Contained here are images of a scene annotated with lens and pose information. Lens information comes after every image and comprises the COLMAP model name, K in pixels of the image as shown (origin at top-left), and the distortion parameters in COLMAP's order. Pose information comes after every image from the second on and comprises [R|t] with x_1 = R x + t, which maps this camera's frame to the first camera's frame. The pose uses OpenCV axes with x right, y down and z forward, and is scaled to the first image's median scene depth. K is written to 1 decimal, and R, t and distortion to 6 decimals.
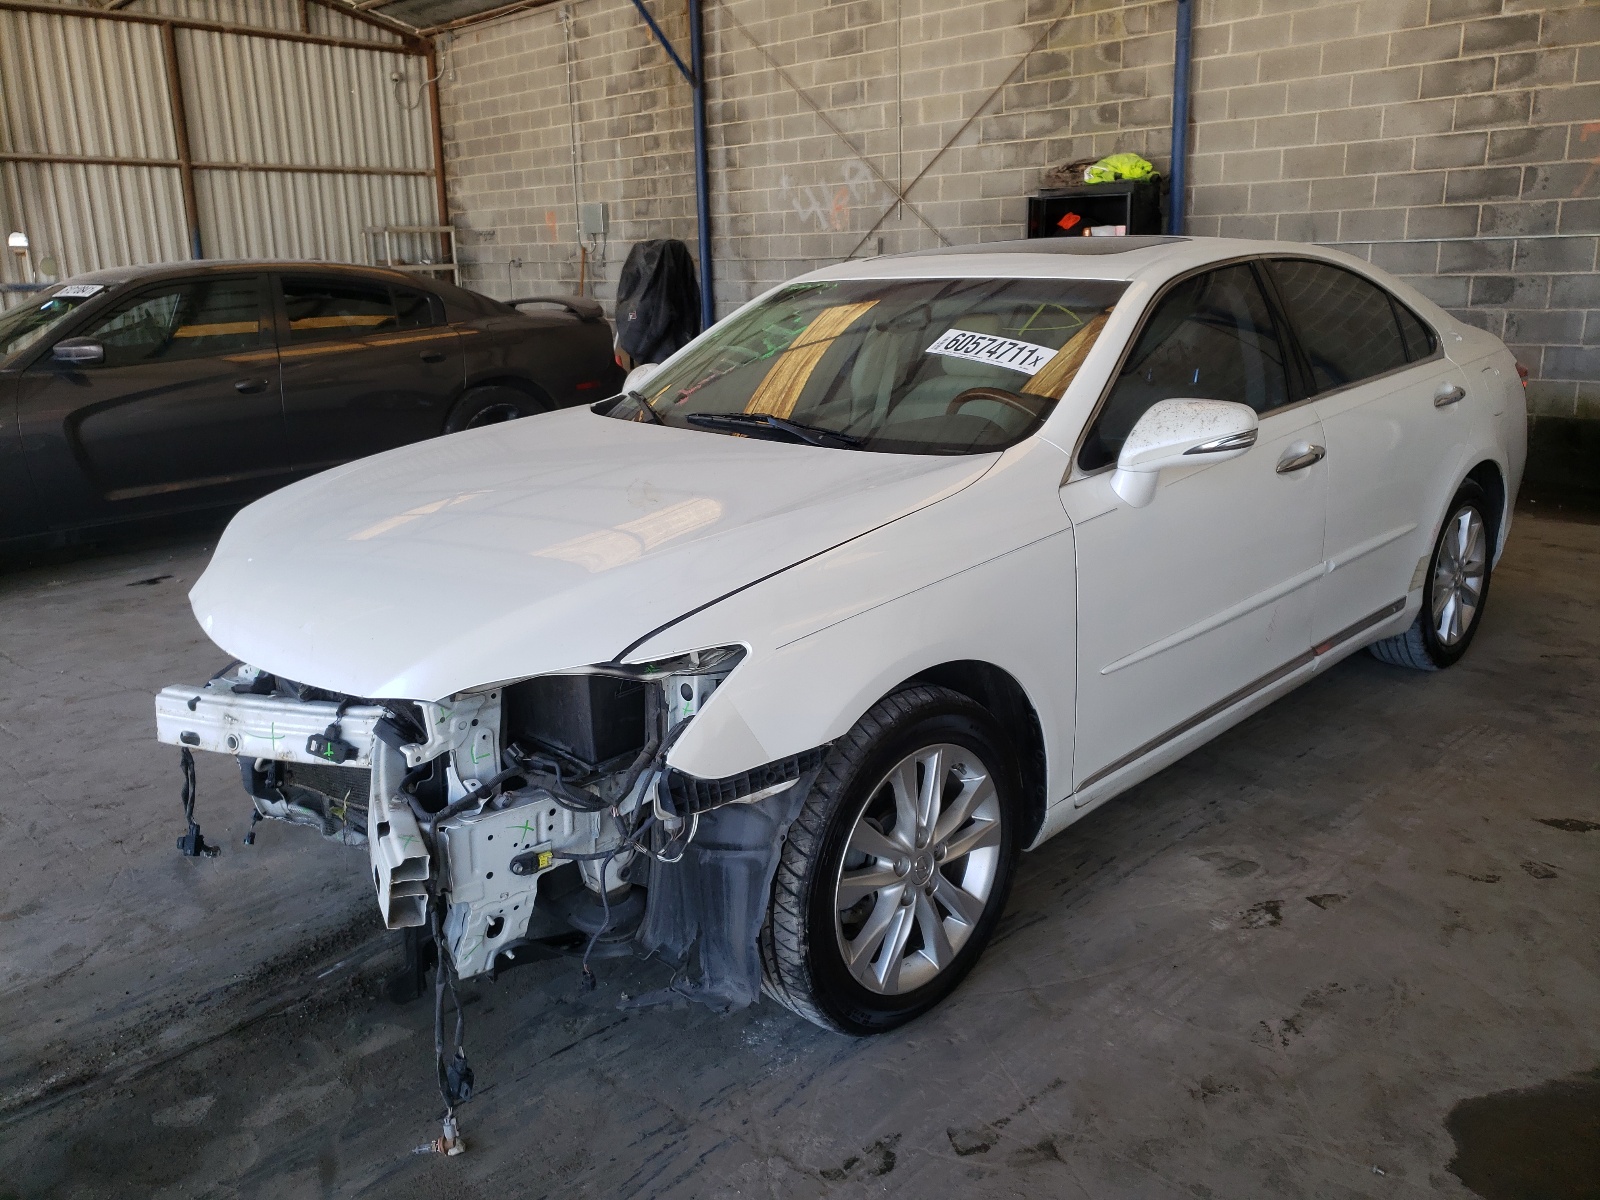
lens RADIAL K [[1189.5, 0, 800.0], [0, 1189.5, 600.0], [0, 0, 1]] dist [0.026420, -0.000244]
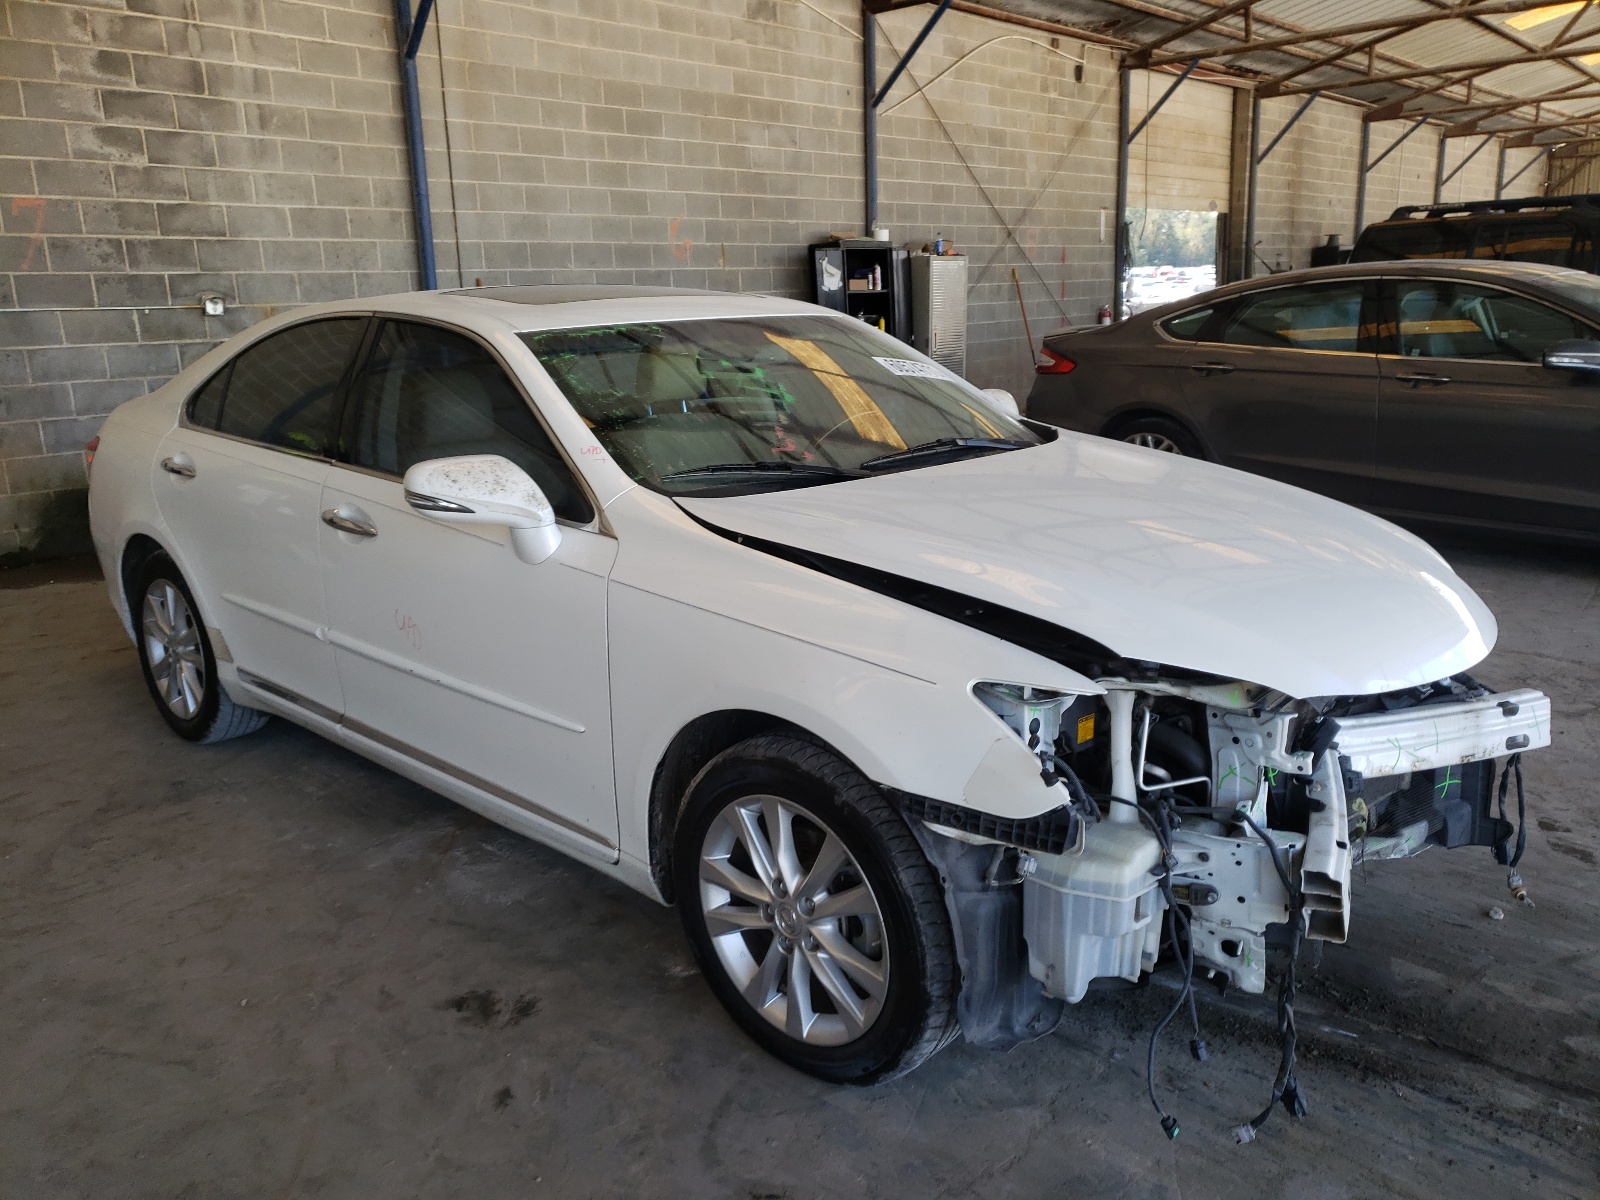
lens RADIAL K [[1228.1, 0, 800.0], [0, 1228.1, 600.0], [0, 0, 1]] dist [0.041953, 0.001097]
pose [[-0.034187, -0.222113, 0.974421, -0.495934], [0.303171, 0.926745, 0.221882, -0.136753], [-0.952323, 0.303001, 0.035656, 0.504020]]
